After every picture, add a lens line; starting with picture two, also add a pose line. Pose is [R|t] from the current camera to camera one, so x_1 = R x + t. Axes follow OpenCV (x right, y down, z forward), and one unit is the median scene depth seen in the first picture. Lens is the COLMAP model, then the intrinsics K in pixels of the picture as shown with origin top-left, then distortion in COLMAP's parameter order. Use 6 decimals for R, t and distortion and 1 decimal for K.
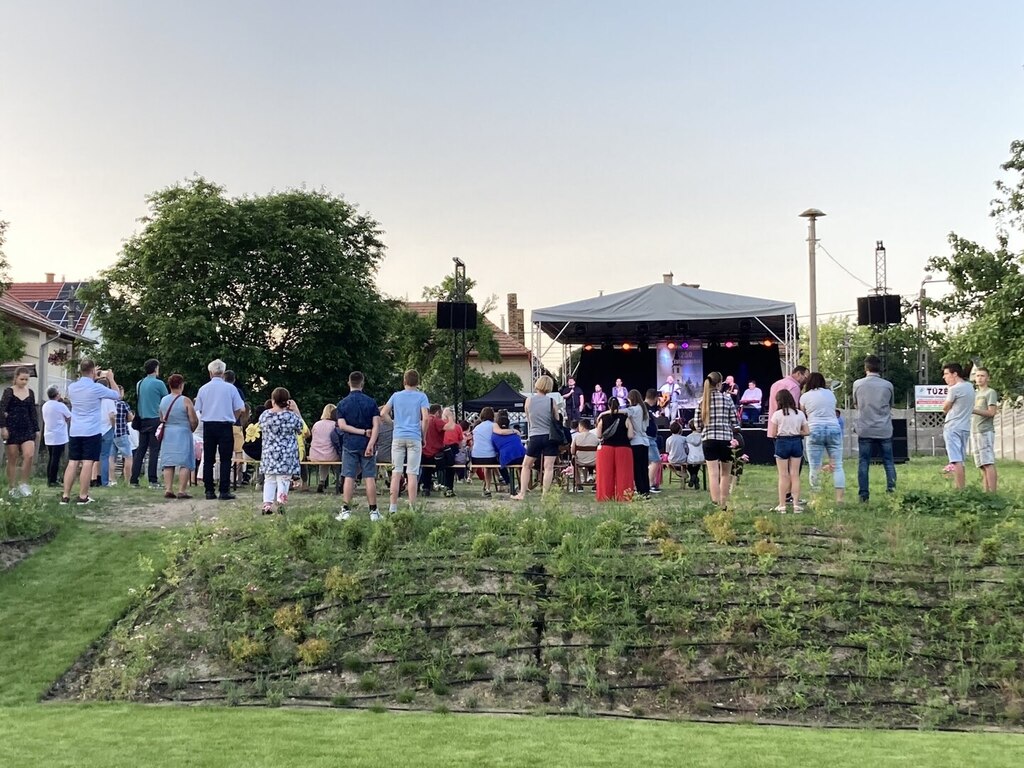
lens RADIAL K [[1699.3, 0, 512.4], [0, 1699.3, 384.5], [0, 0, 1]] dist [-0.019431, 0.000000]
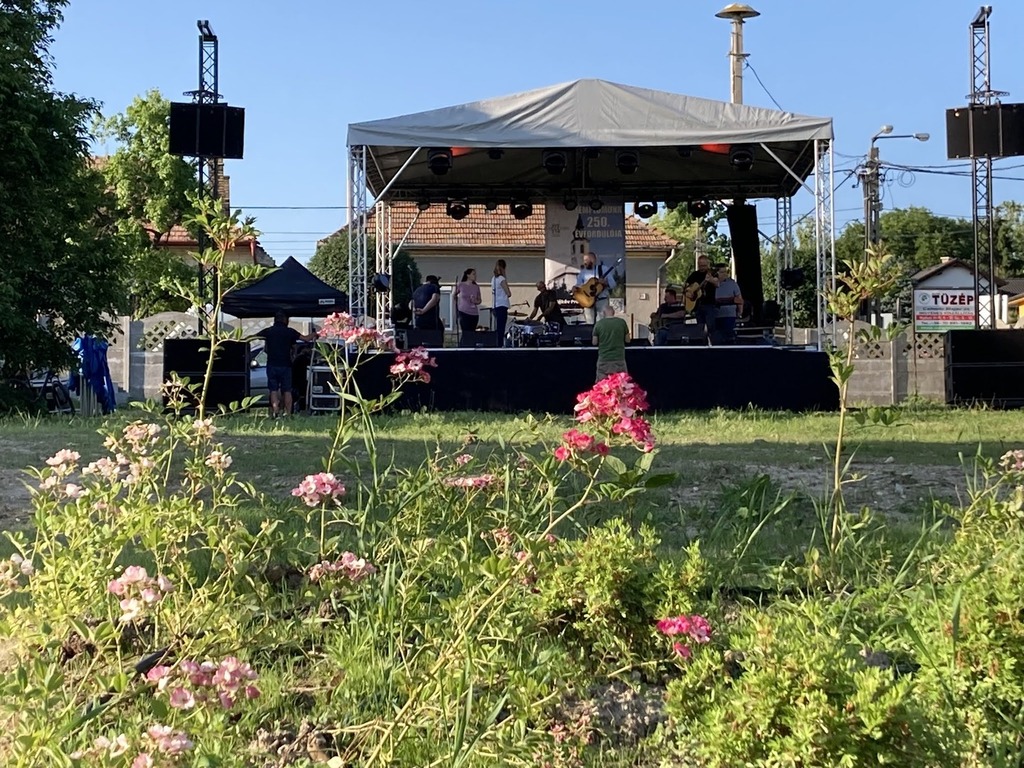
lens RADIAL K [[2279.0, 0, 511.6], [0, 2279.0, 384.2], [0, 0, 1]] dist [-0.080897, 0.000000]
pose [[0.988582, -0.003282, 0.150647, -0.031737], [-0.000990, 0.999600, 0.028269, 0.011784], [-0.150680, -0.028095, 0.988183, 0.207018]]
